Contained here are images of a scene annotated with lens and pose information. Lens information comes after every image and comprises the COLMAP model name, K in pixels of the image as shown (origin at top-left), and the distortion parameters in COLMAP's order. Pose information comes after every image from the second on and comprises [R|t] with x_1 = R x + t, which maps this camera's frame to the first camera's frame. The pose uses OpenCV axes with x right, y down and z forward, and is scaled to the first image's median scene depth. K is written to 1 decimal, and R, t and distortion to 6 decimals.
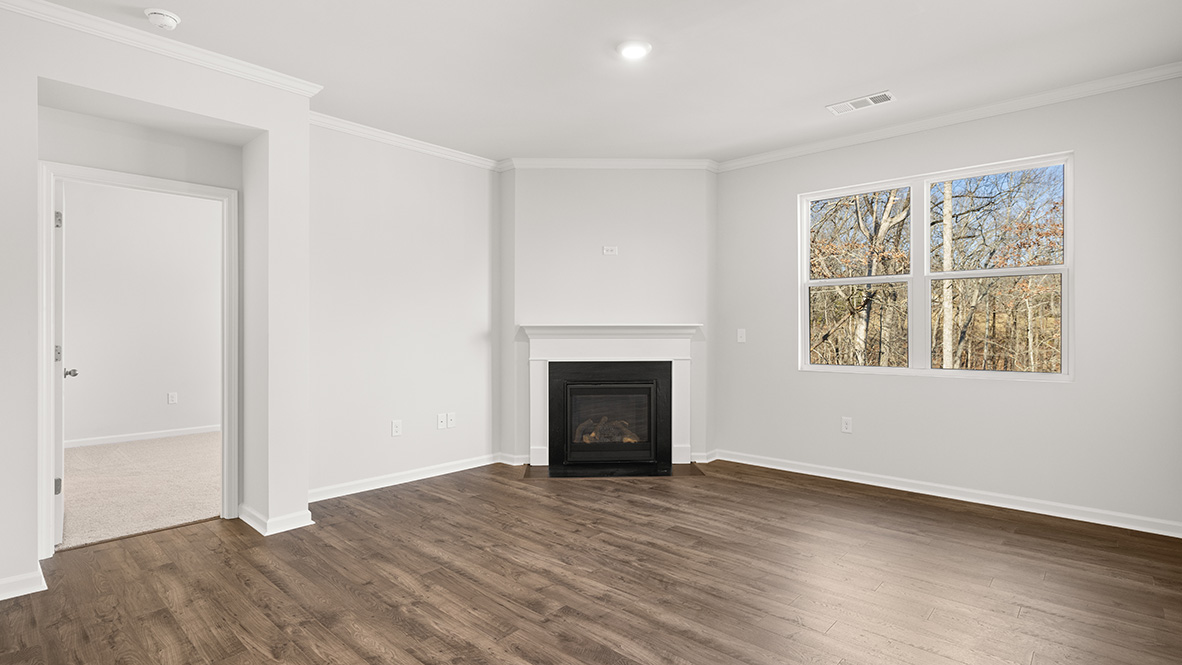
lens RADIAL K [[560.9, 0, 591.0], [0, 560.9, 332.5], [0, 0, 1]] dist [-0.005068, -0.000476]
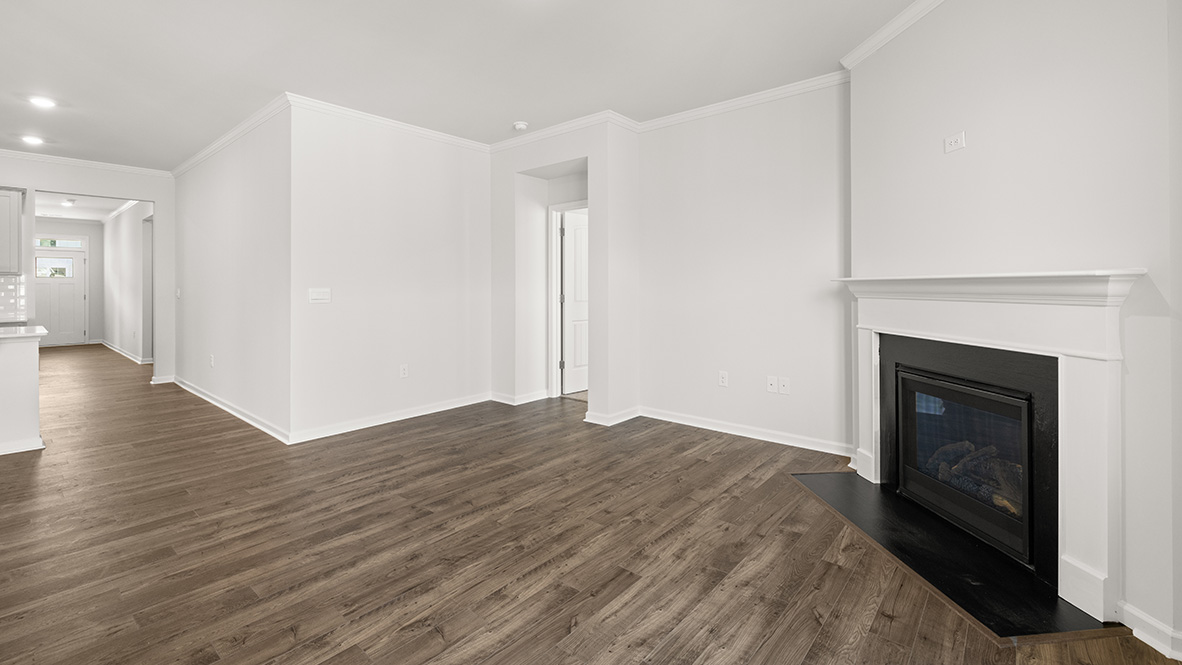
lens RADIAL K [[504.4, 0, 604.5], [0, 504.4, 280.6], [0, 0, 1]] dist [-0.002358, -0.000174]
pose [[0.049077, -0.010369, -0.998741, 0.779247], [0.001295, 0.999946, -0.010318, -0.007396], [0.998794, -0.000787, 0.049087, 0.950143]]
